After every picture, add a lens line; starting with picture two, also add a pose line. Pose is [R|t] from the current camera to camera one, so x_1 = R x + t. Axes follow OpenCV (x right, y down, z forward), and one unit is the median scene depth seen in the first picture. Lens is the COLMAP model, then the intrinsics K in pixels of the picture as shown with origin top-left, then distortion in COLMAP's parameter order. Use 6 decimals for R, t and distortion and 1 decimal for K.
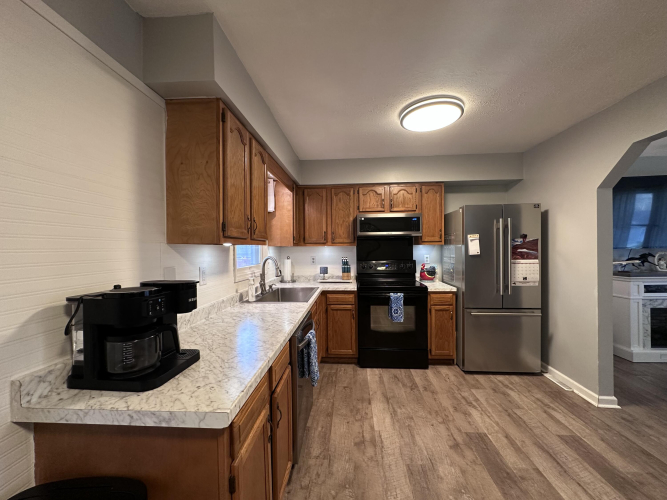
lens RADIAL K [[265.6, 0, 336.2], [0, 265.6, 250.7], [0, 0, 1]] dist [-0.002937, 0.000537]
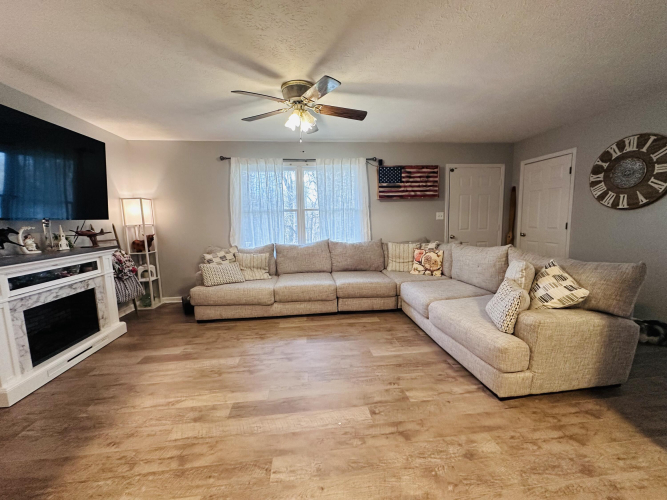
lens RADIAL K [[265.6, 0, 331.5], [0, 265.6, 250.3], [0, 0, 1]] dist [-0.002937, 0.000537]
pose [[-0.170999, -0.094085, 0.980769, 0.445101], [0.031850, 0.994382, 0.100944, 0.024916], [-0.984756, 0.048499, -0.167041, 0.364563]]
